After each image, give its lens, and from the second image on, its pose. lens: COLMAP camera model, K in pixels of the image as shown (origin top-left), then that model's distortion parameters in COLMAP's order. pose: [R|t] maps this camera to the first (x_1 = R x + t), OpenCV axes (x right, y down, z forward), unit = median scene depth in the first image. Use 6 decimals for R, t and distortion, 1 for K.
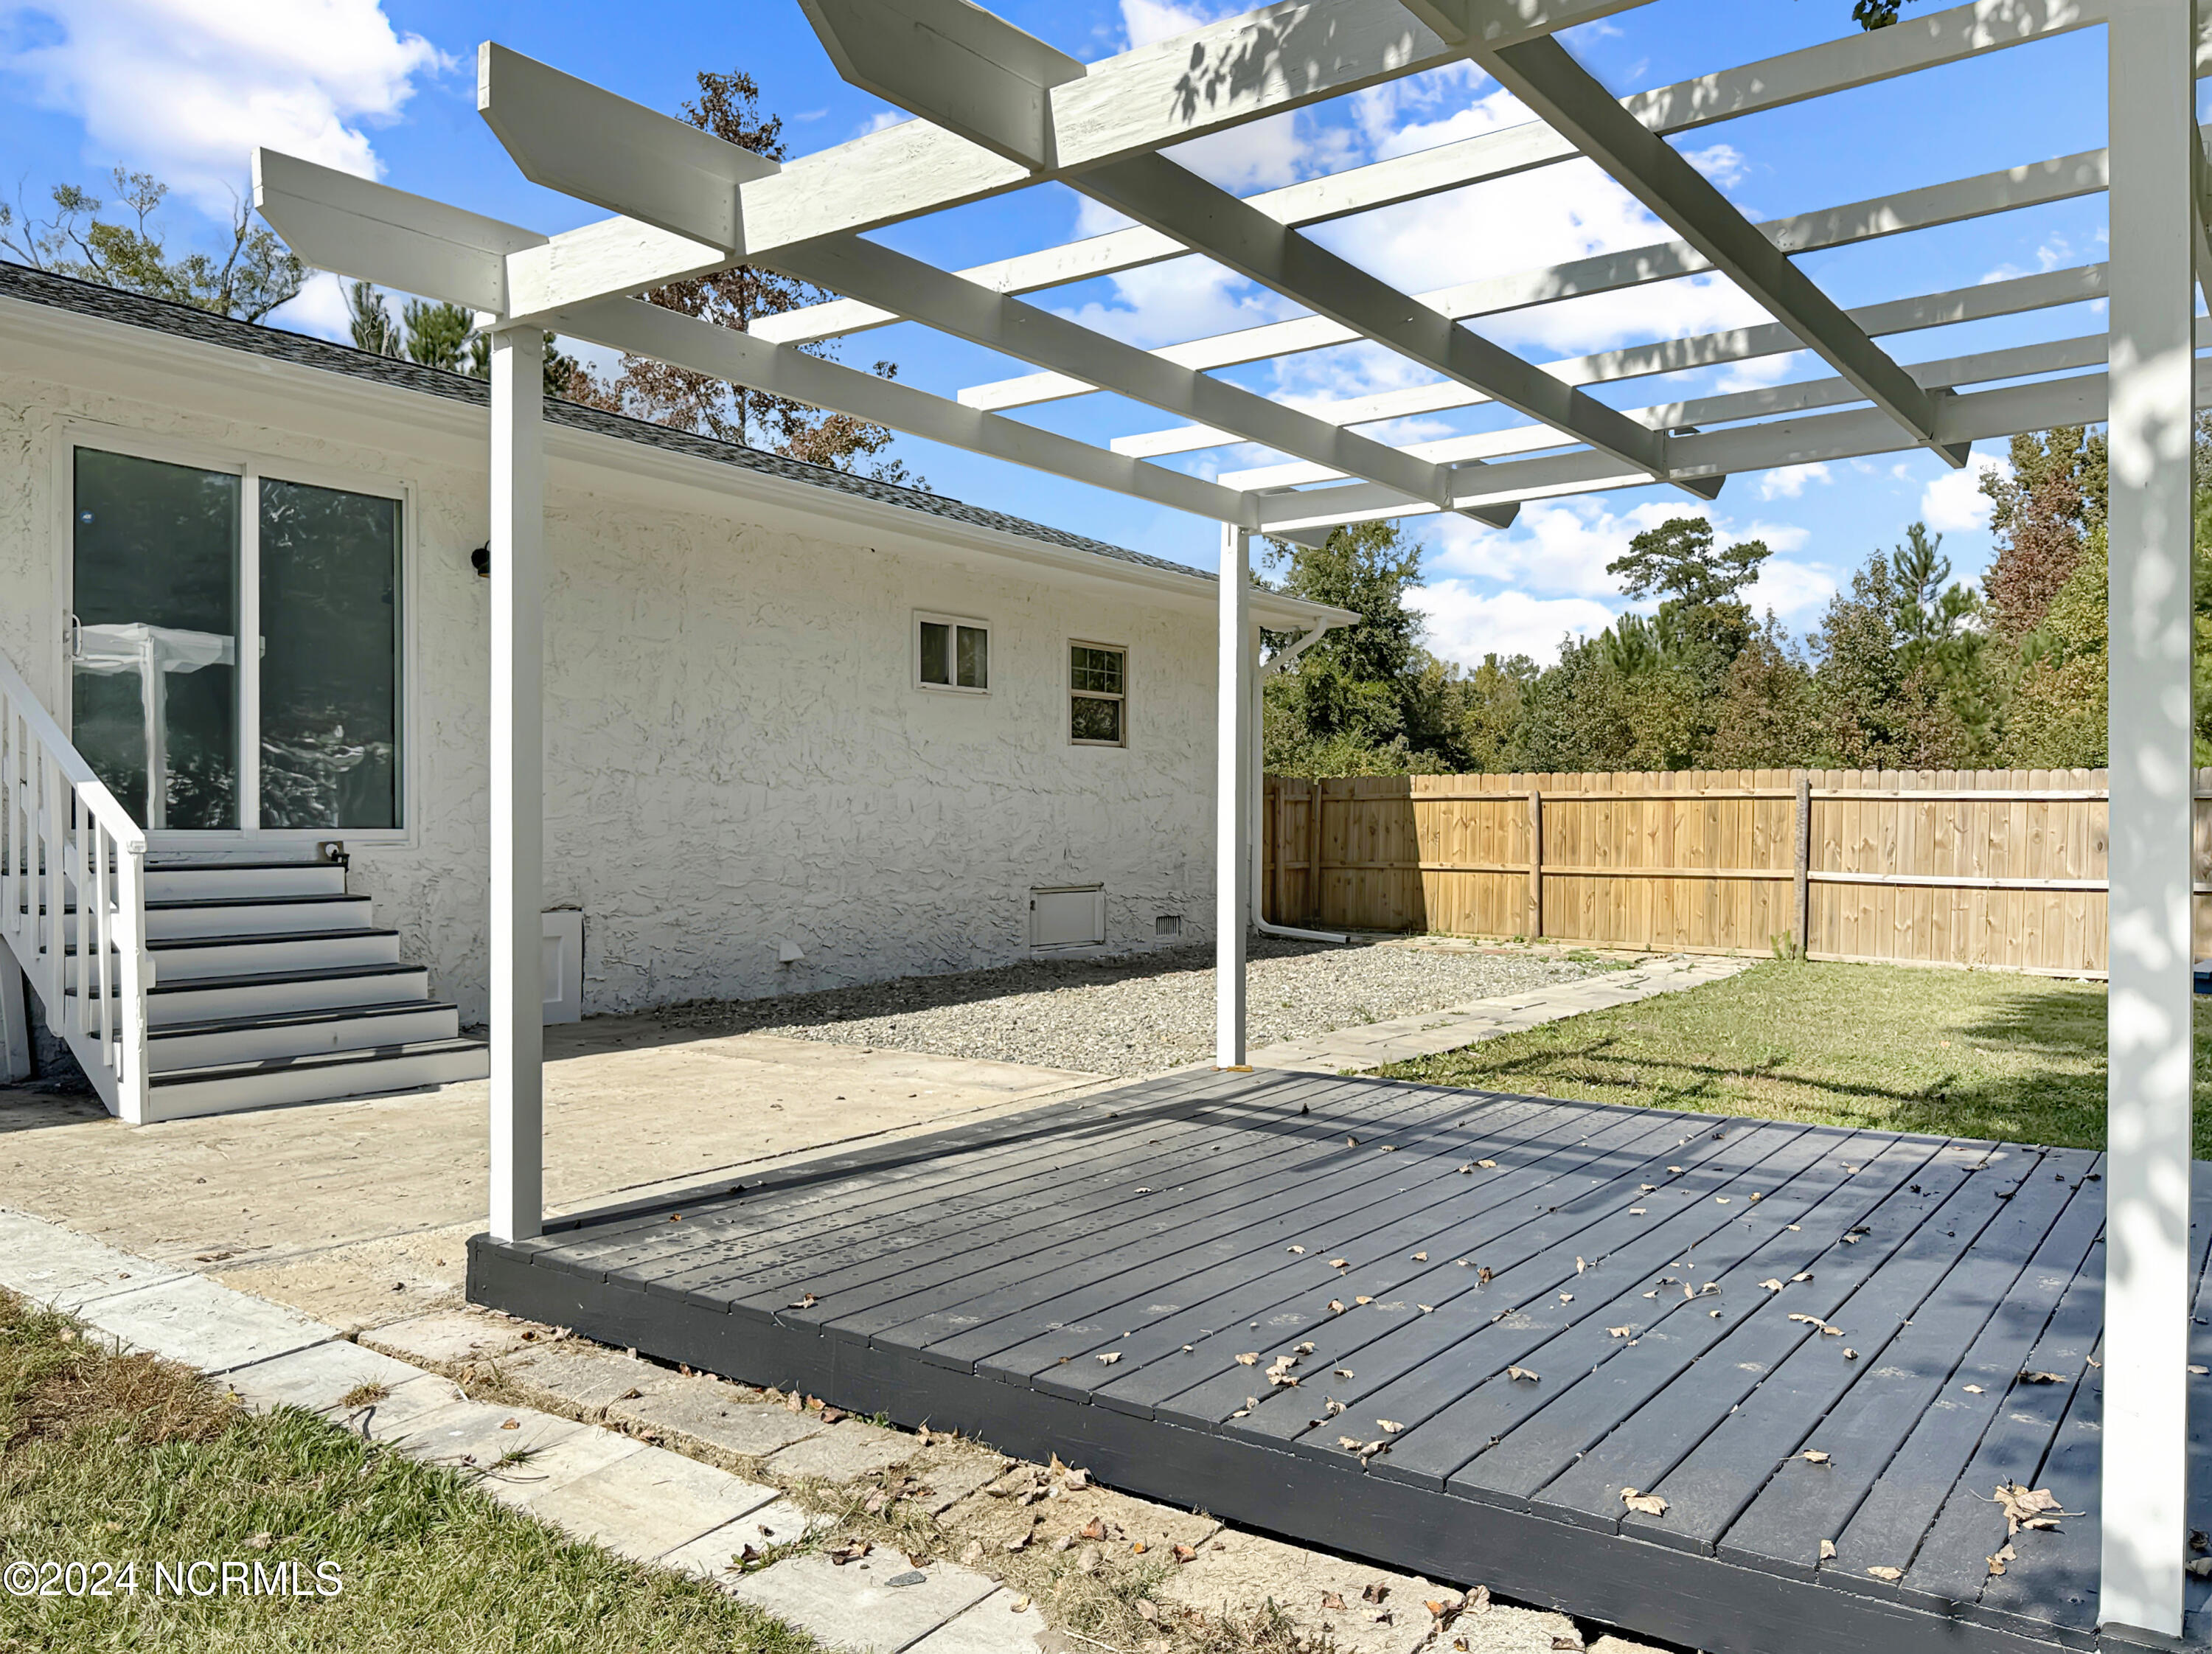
lens RADIAL K [[1712.5, 0, 1100.7], [0, 1712.5, 845.3], [0, 0, 1]] dist [0.224959, -0.488047]
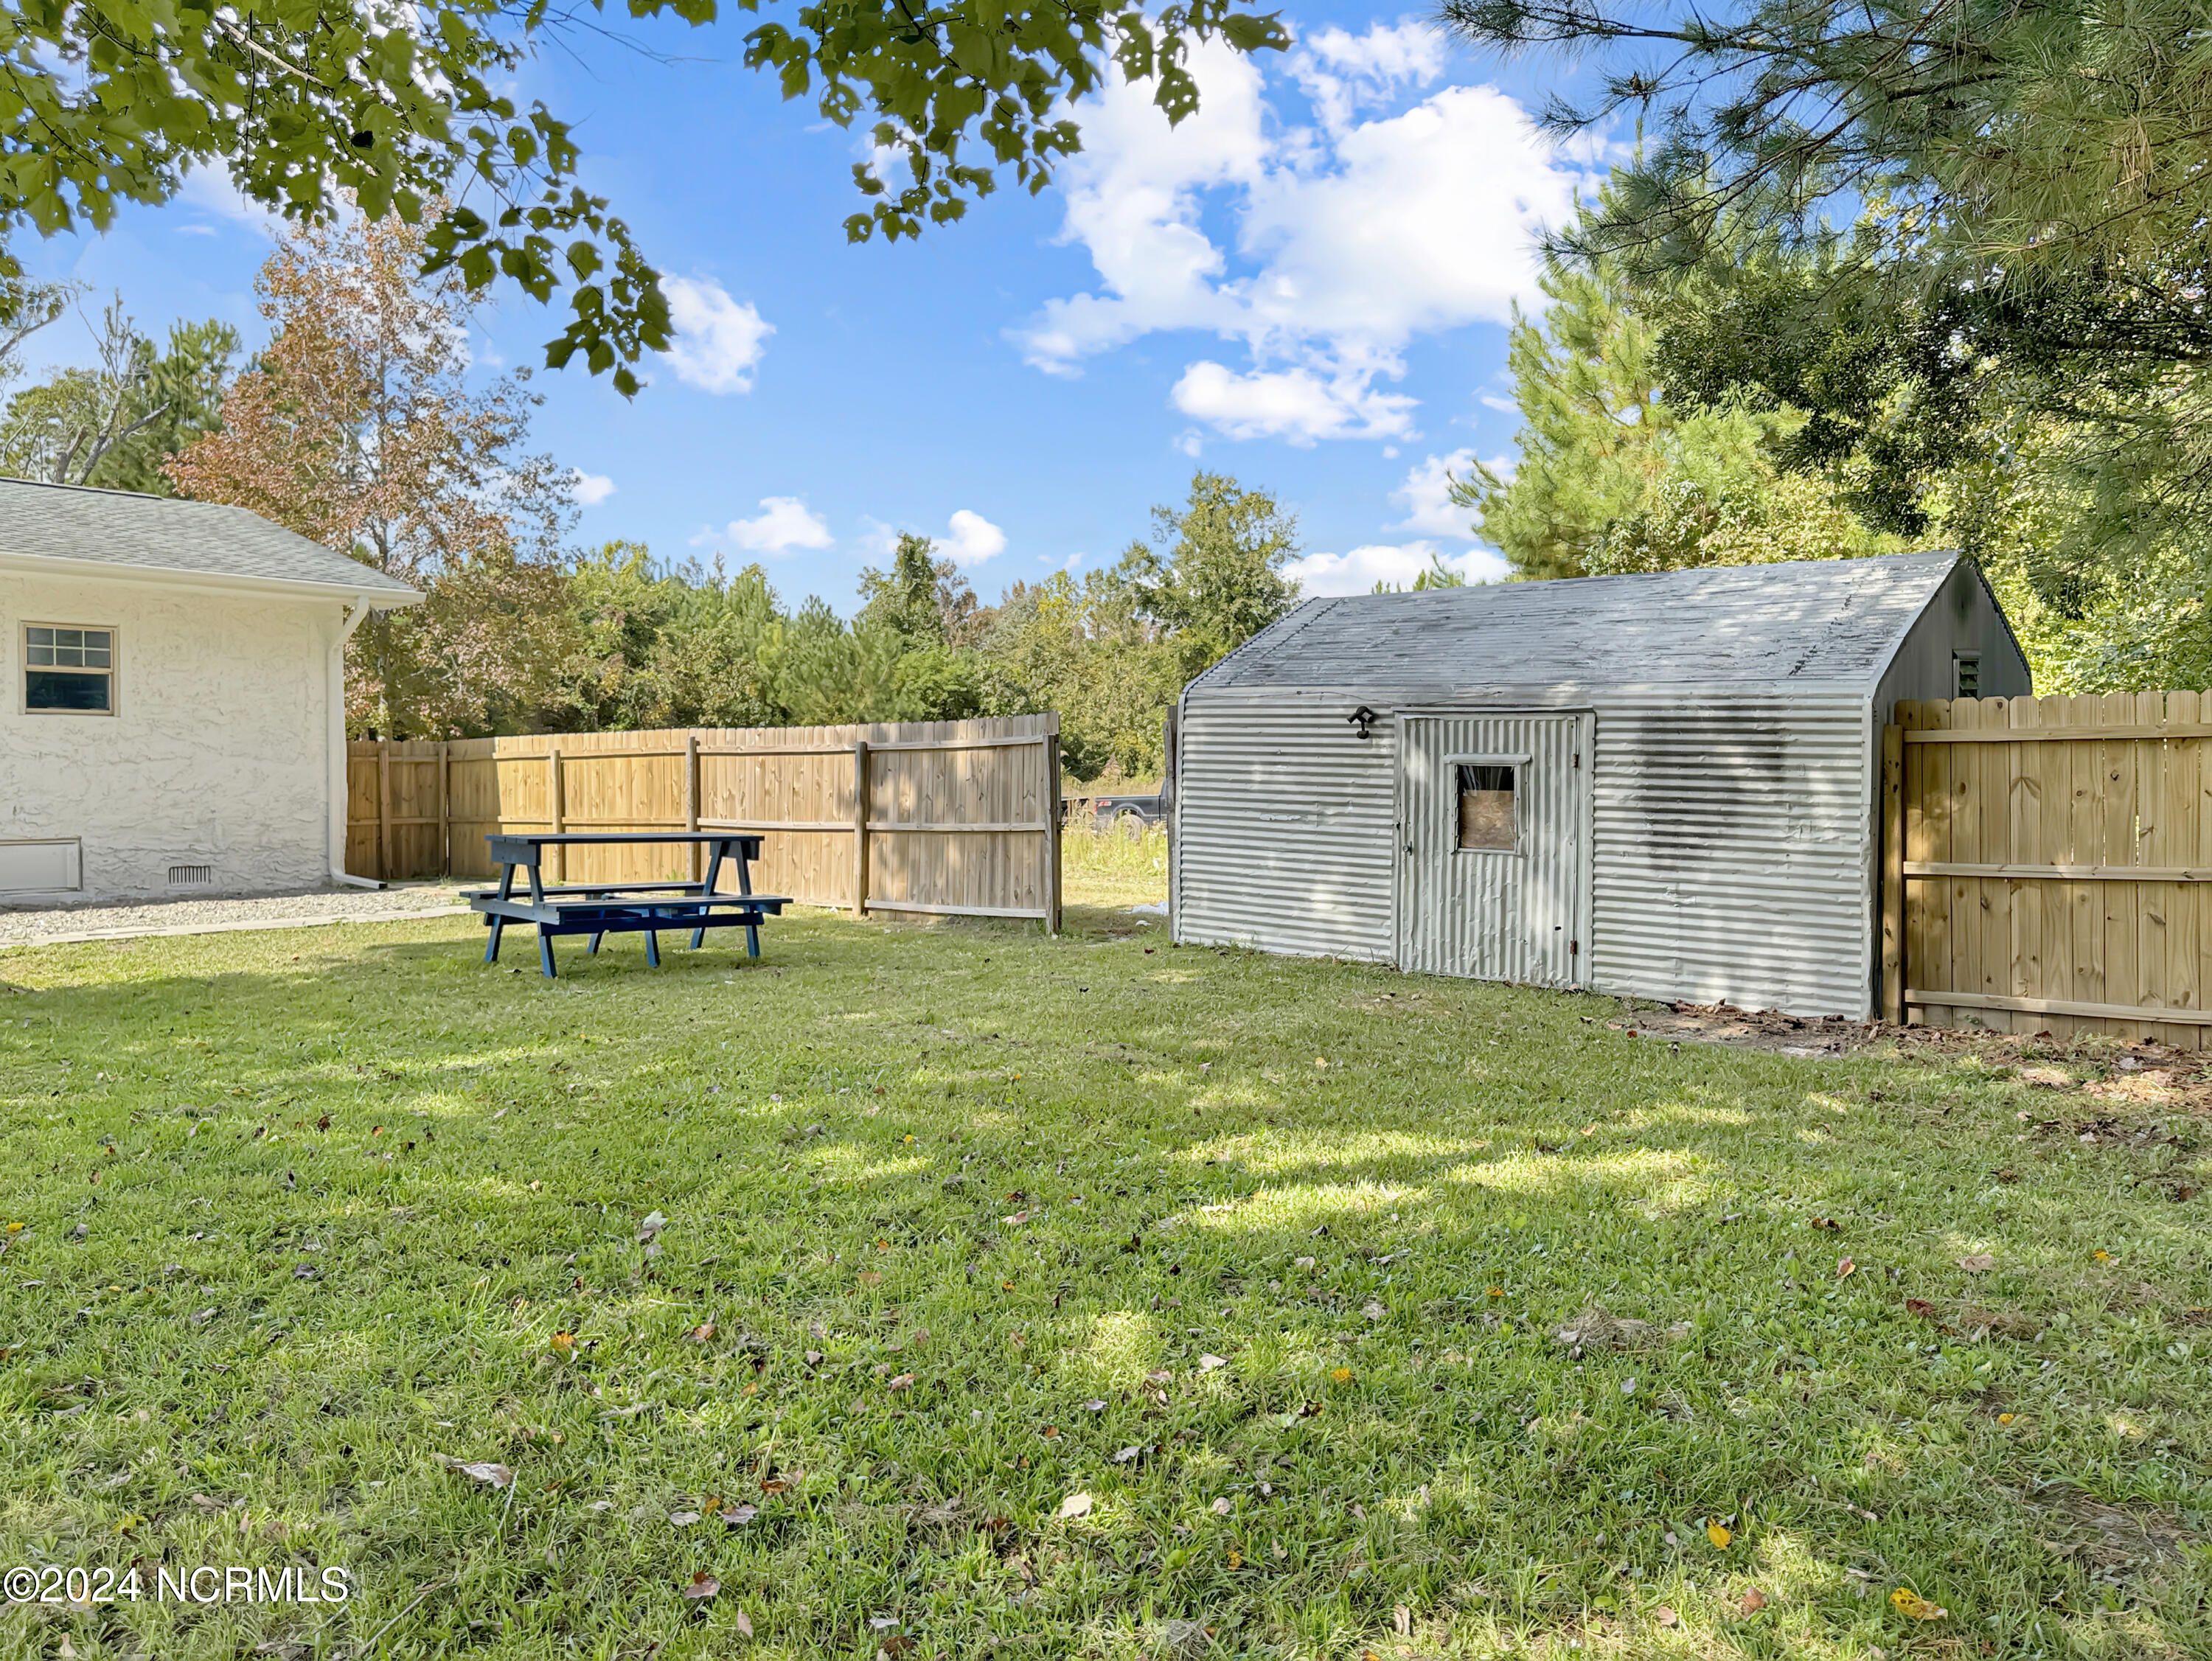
lens RADIAL K [[1712.3, 0, 1100.7], [0, 1712.3, 848.8], [0, 0, 1]] dist [0.224959, -0.488047]
pose [[0.998359, -0.012619, -0.055865, 0.818481], [0.013573, 0.999768, 0.016729, 0.022061], [0.055641, -0.017459, 0.998298, -0.126712]]
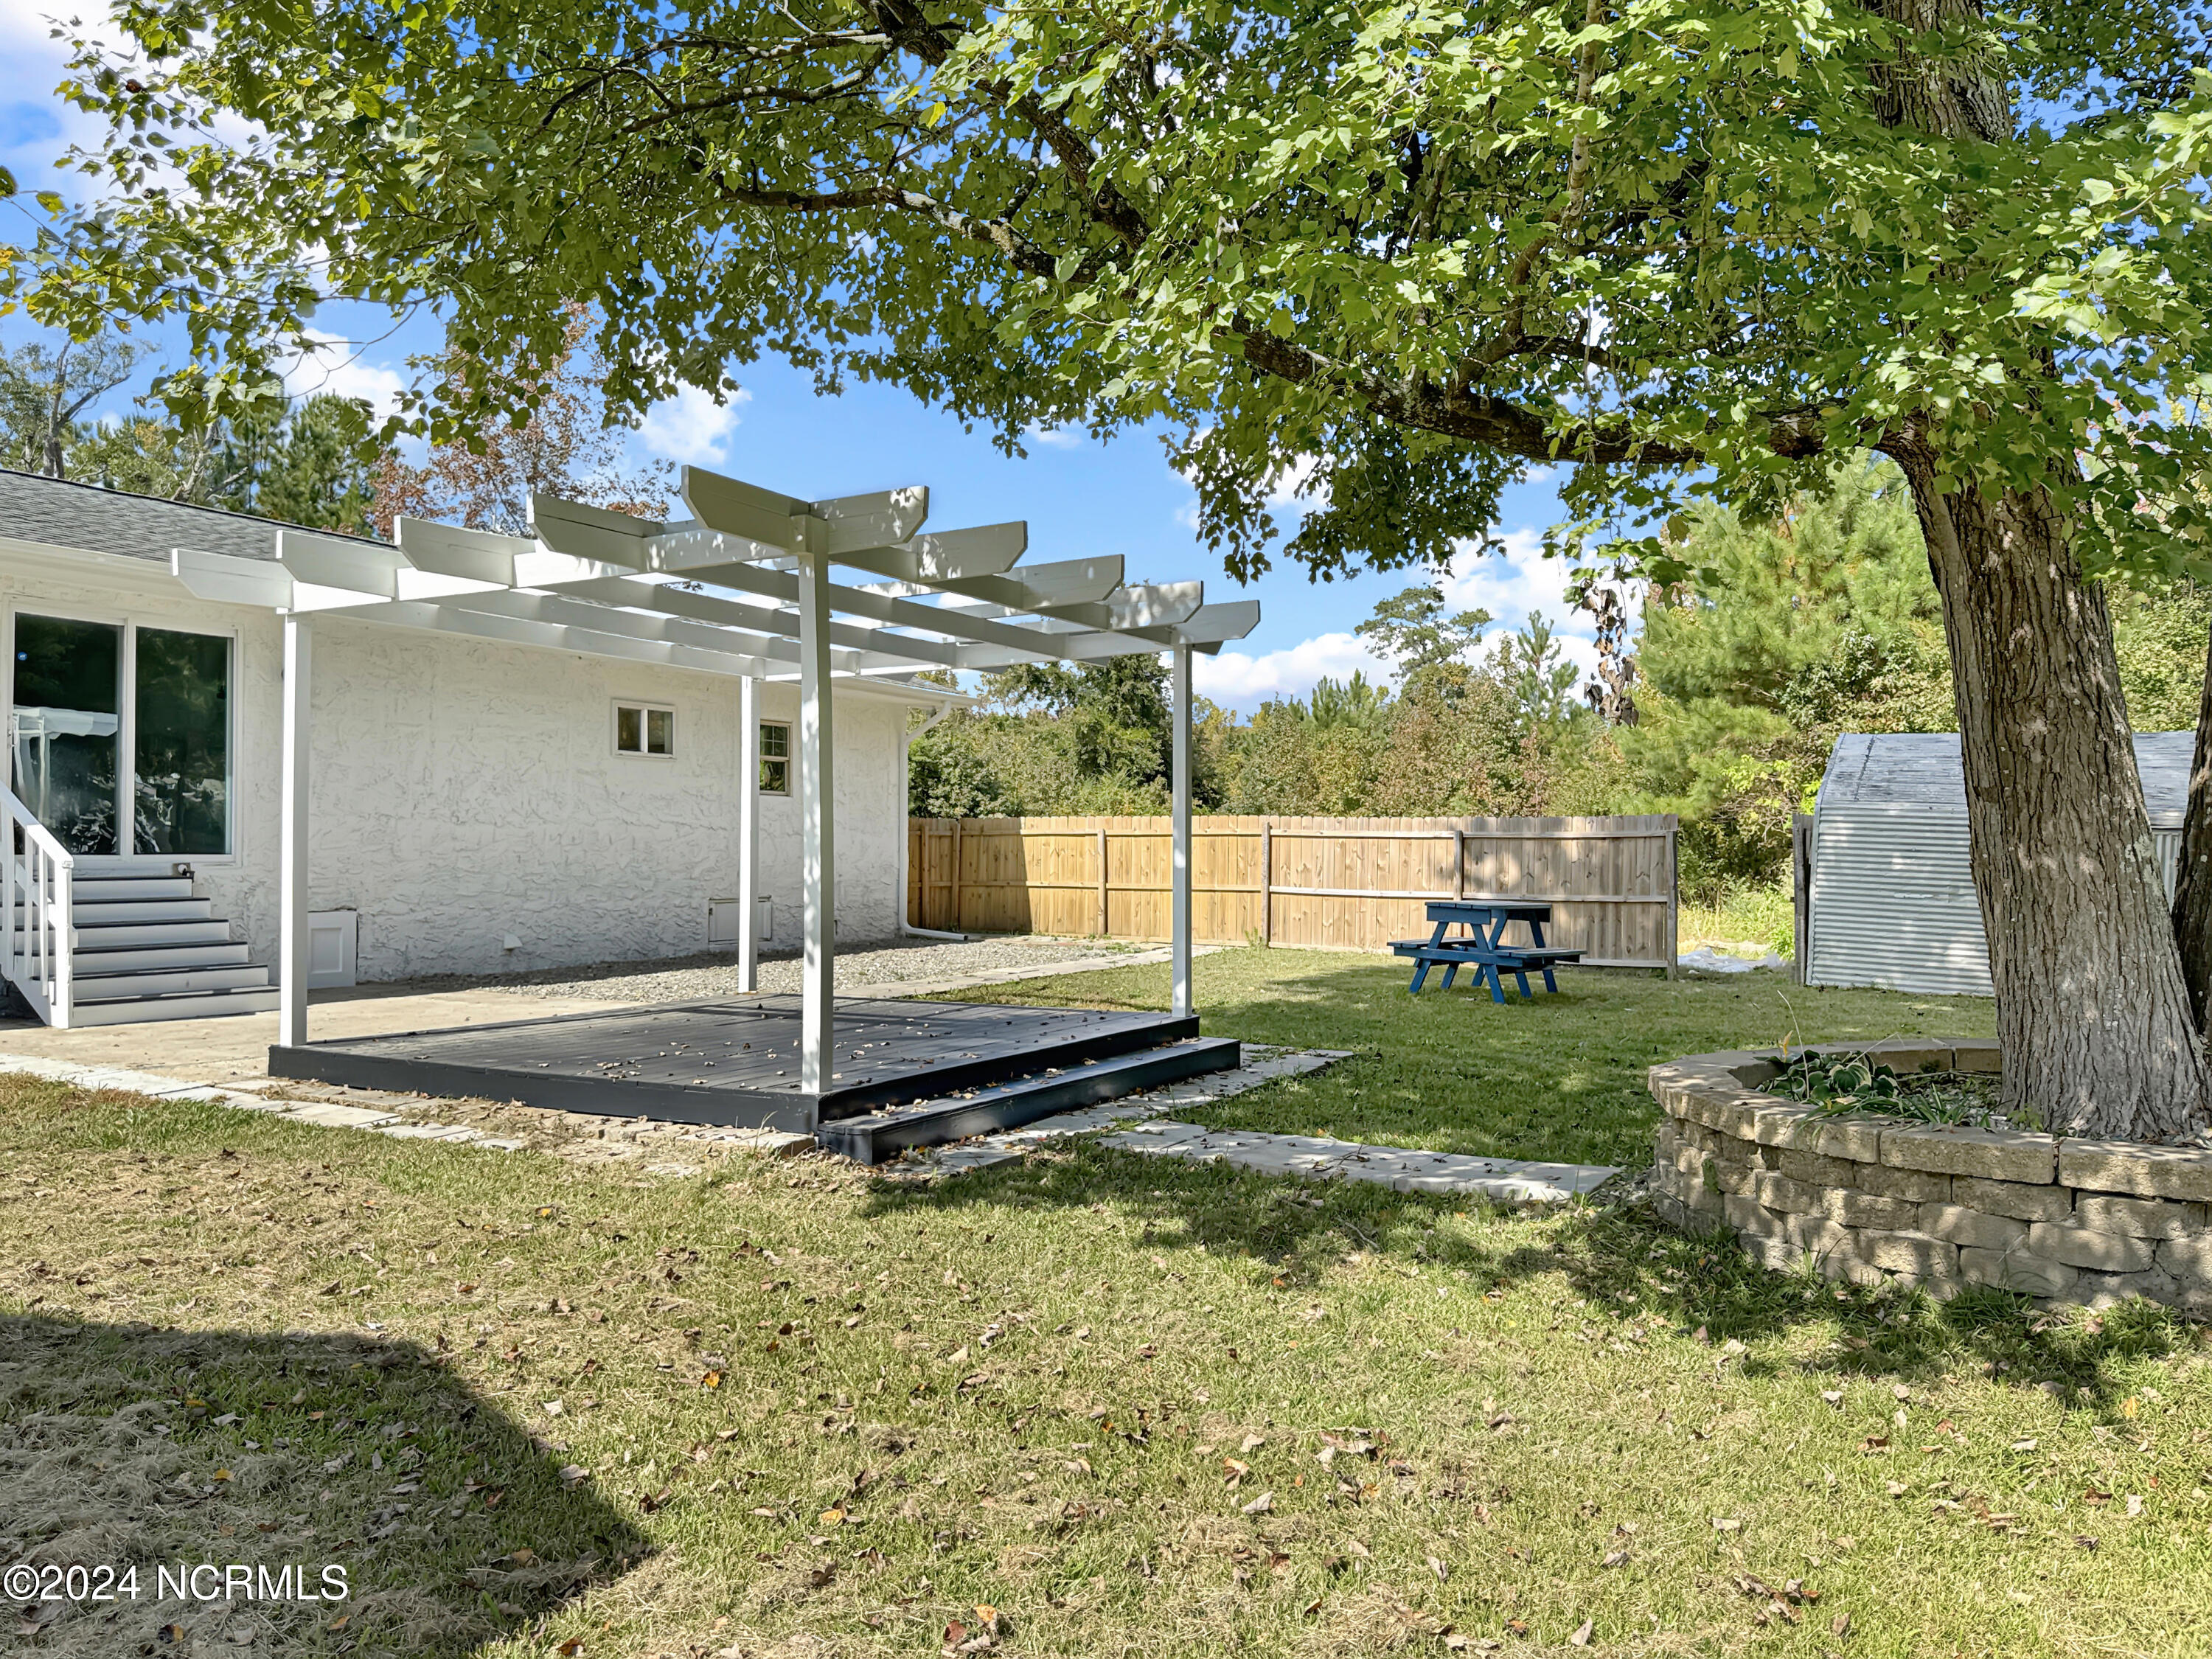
lens RADIAL K [[1632.5, 0, 1110.3], [0, 1632.5, 846.2], [0, 0, 1]] dist [0.135304, -0.217379]
pose [[0.993603, 0.001504, 0.112916, 0.136291], [0.000557, 0.999834, -0.018213, 0.007025], [-0.112925, 0.018159, 0.993438, -0.361858]]
